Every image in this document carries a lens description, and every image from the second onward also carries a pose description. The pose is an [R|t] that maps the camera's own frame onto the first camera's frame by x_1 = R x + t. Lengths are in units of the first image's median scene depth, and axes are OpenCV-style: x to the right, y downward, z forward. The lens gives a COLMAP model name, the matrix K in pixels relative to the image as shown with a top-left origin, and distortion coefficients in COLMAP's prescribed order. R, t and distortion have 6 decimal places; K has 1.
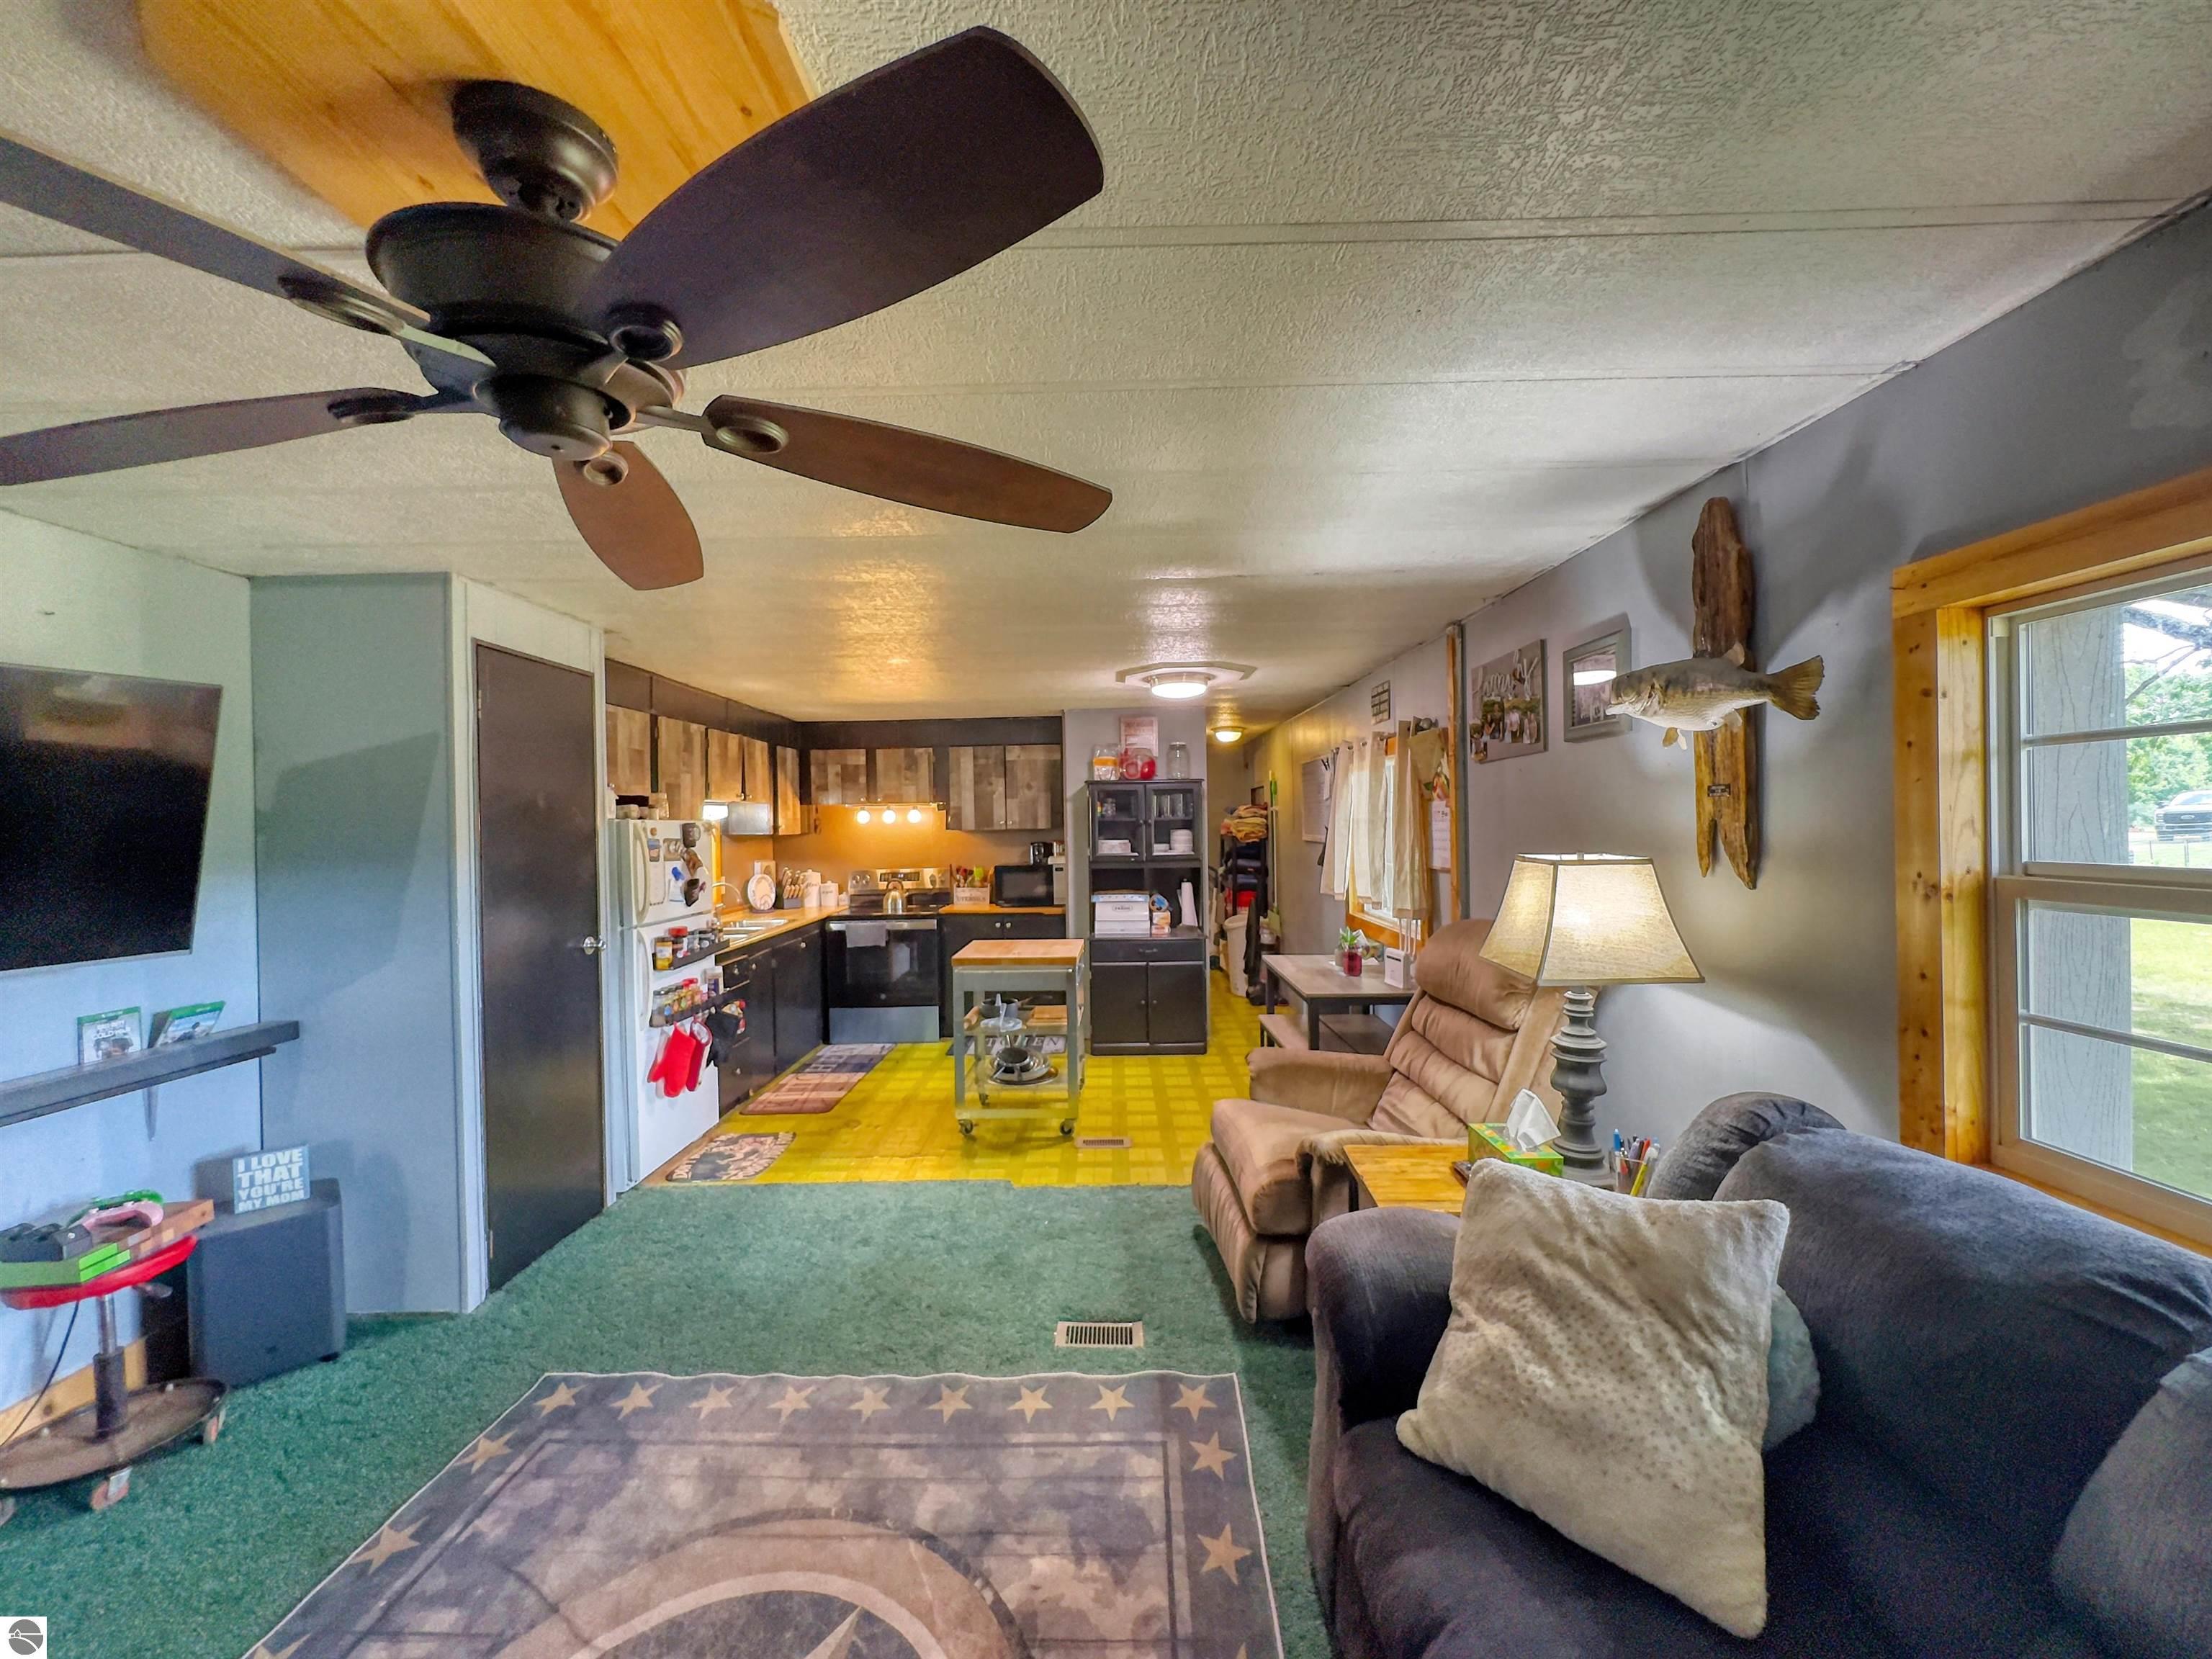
lens RADIAL K [[883.6, 0, 1109.2], [0, 883.6, 825.0], [0, 0, 1]] dist [-0.002220, 0.000469]
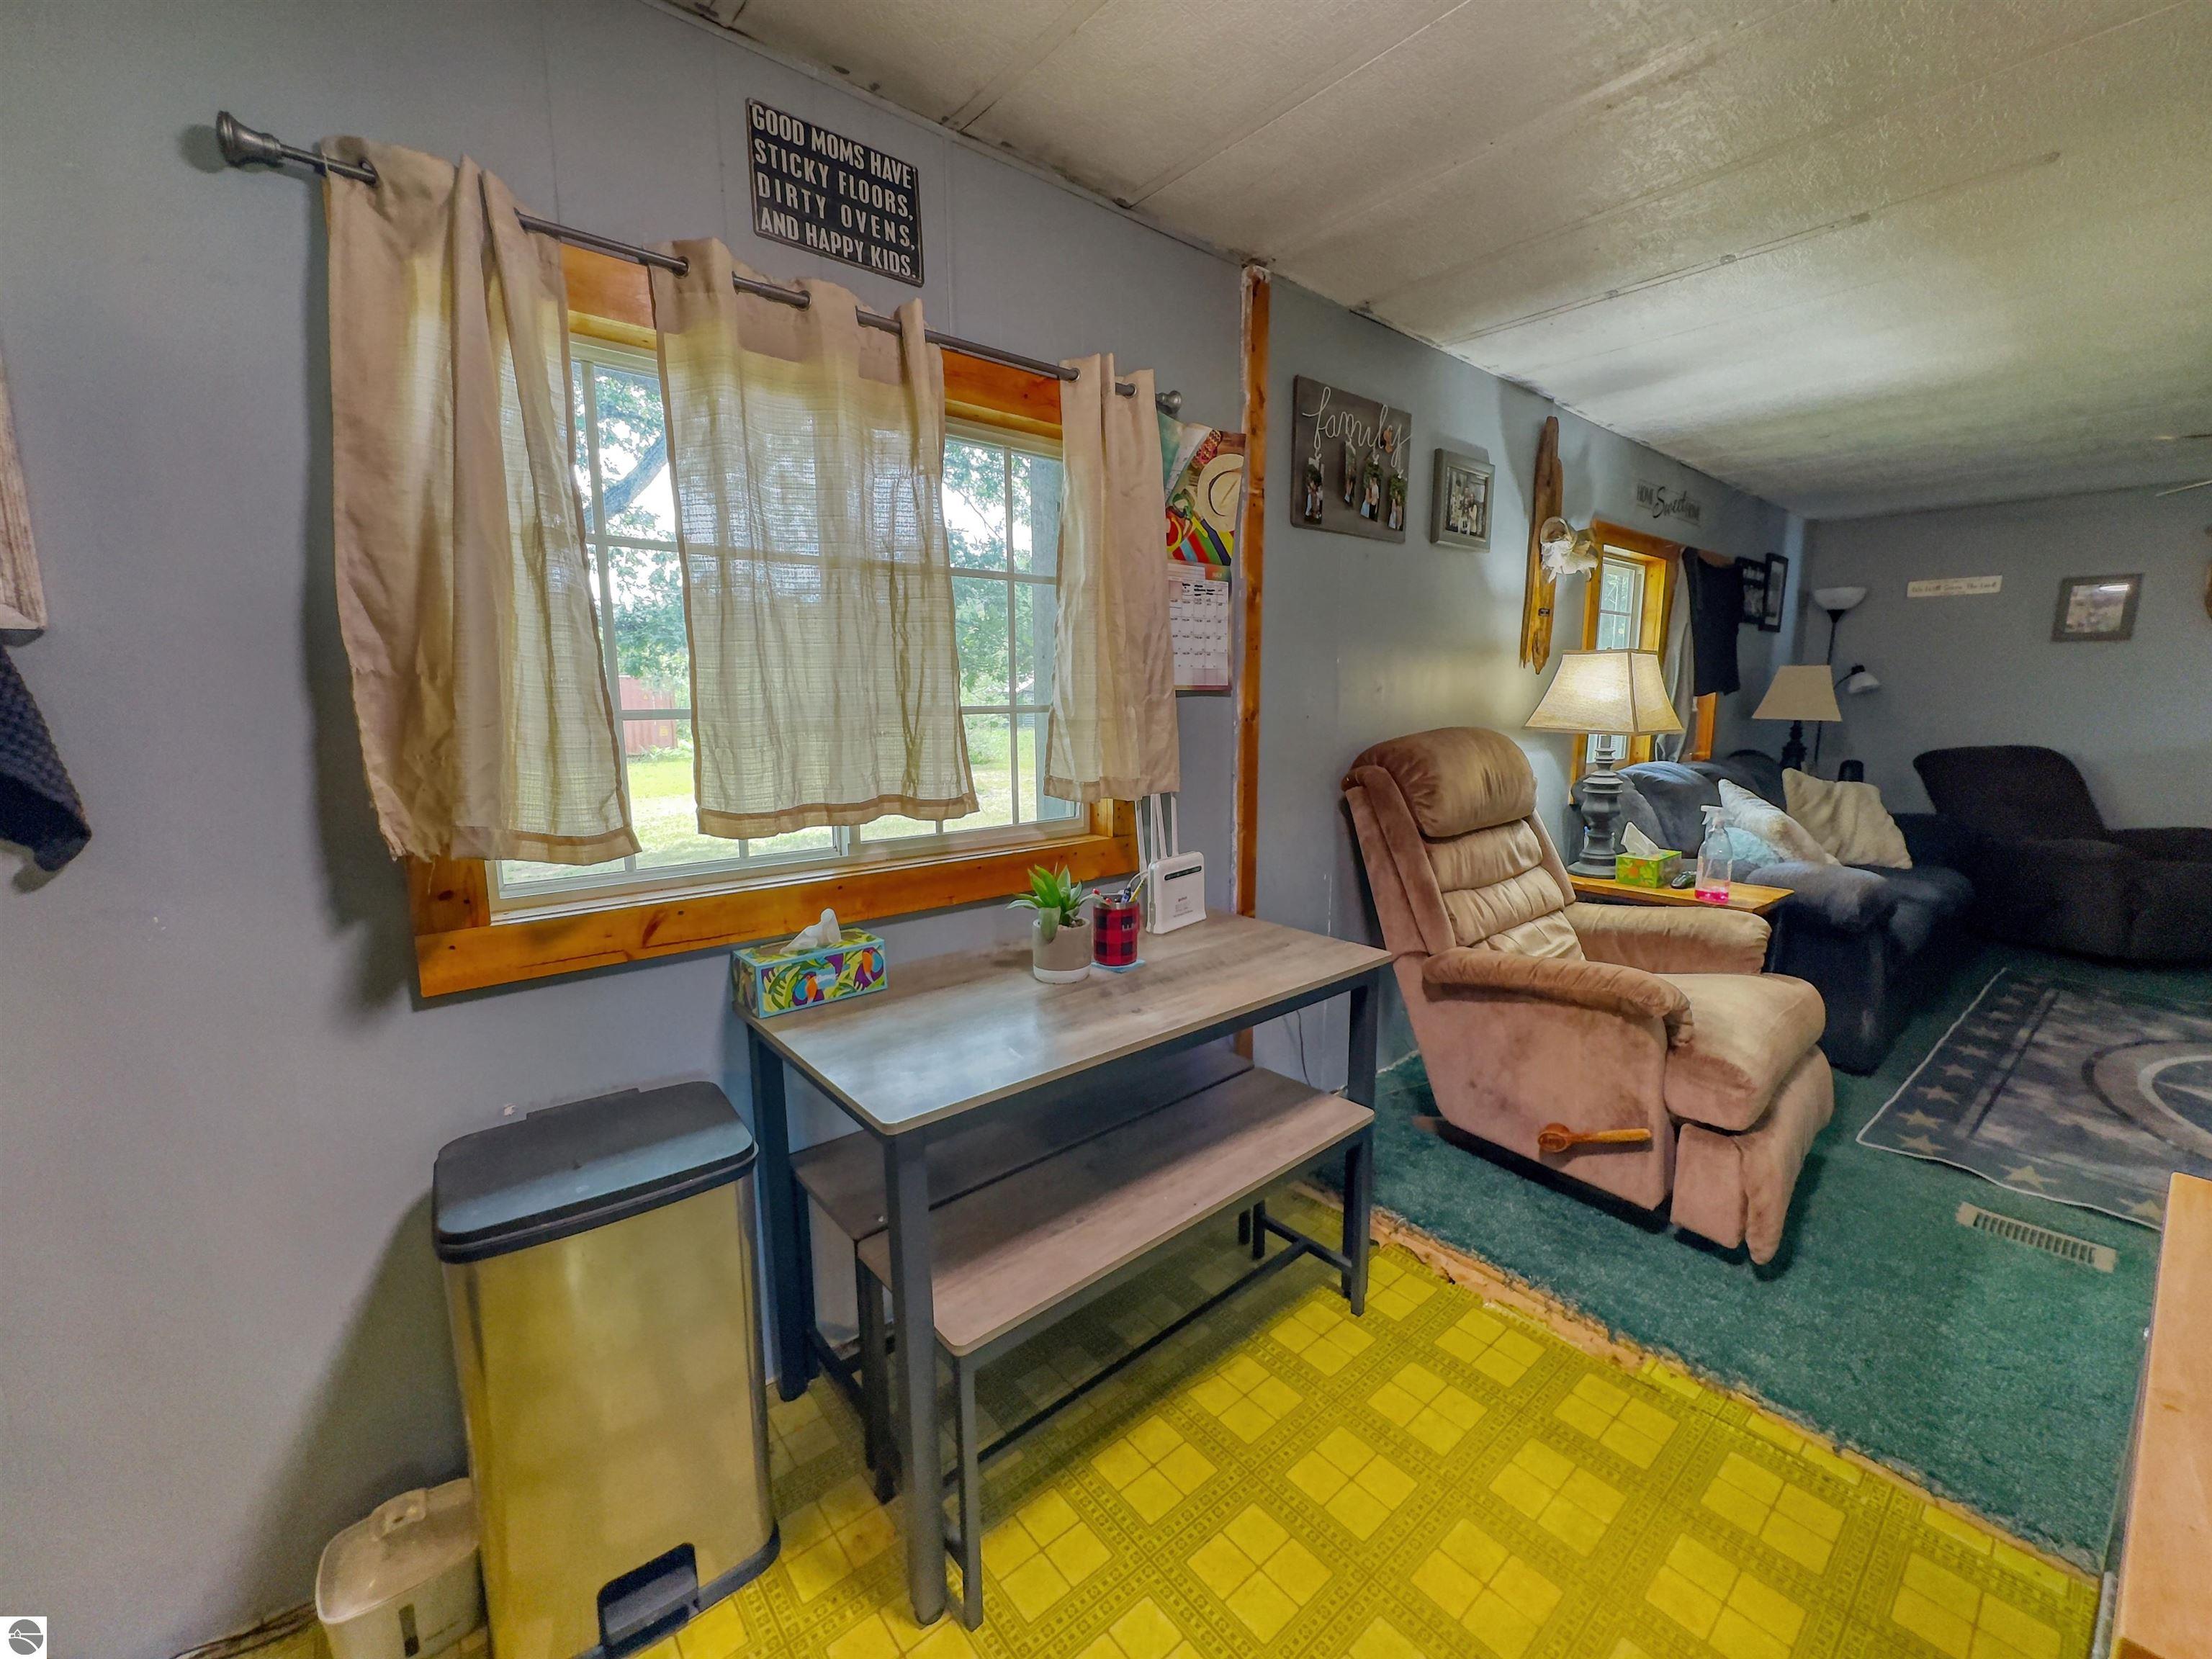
lens RADIAL K [[883.6, 0, 1109.2], [0, 883.6, 825.0], [0, 0, 1]] dist [-0.002220, 0.000469]
pose [[-0.641803, -0.099396, 0.760401, -0.038688], [0.013238, 0.989981, 0.140580, 0.073279], [-0.766755, 0.100290, -0.634057, 1.829725]]
